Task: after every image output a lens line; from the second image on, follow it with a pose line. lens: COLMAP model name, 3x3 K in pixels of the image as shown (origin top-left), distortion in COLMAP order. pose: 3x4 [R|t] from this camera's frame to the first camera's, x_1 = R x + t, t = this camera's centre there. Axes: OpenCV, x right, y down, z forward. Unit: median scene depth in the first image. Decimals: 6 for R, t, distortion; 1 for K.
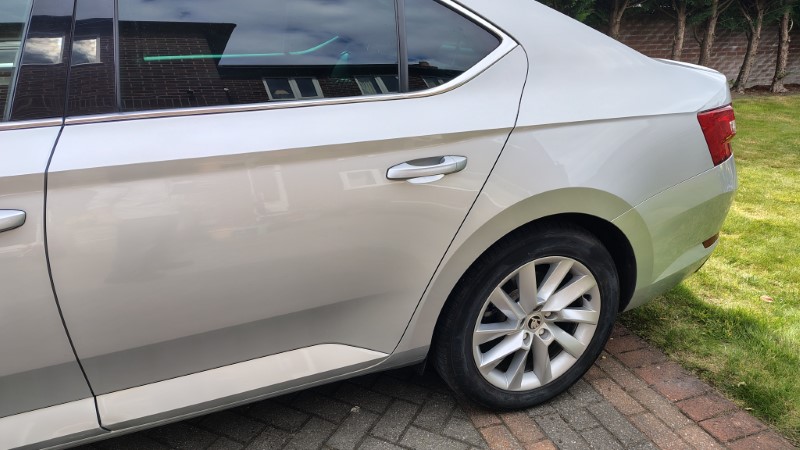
lens RADIAL K [[509.0, 0, 400.0], [0, 509.0, 225.0], [0, 0, 1]] dist [0.077116, -0.079122]
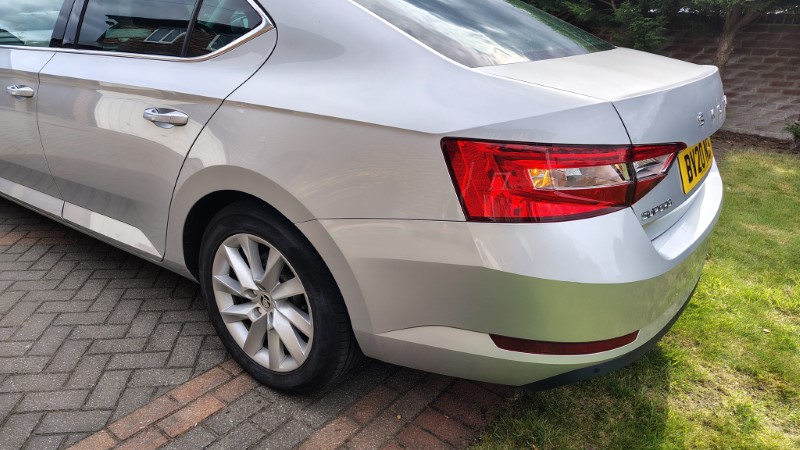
lens RADIAL K [[509.0, 0, 400.0], [0, 509.0, 225.0], [0, 0, 1]] dist [0.077116, -0.079122]
pose [[0.580663, 0.320005, -0.748617, 1.089866], [-0.321686, 0.934872, 0.150107, -0.184957], [0.747896, 0.153658, 0.645787, 0.500360]]
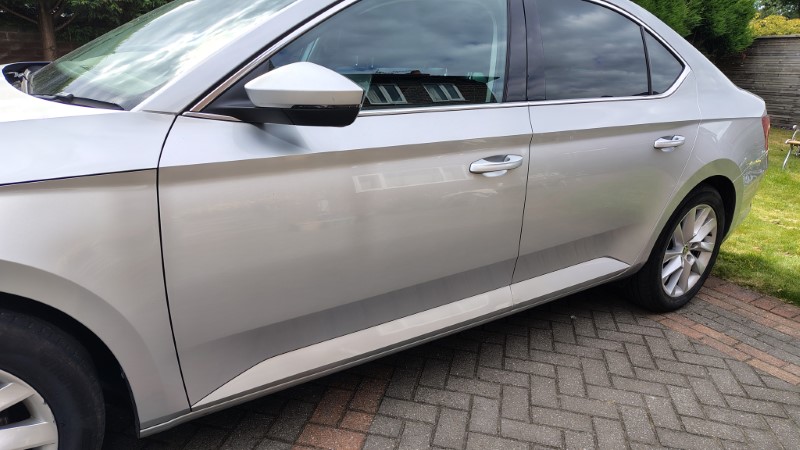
lens RADIAL K [[509.0, 0, 400.0], [0, 509.0, 225.0], [0, 0, 1]] dist [0.077116, -0.079122]
pose [[0.970615, -0.021161, 0.239705, -0.878534], [0.030924, 0.998835, -0.037042, 0.138536], [-0.238642, 0.043366, 0.970139, -0.276378]]
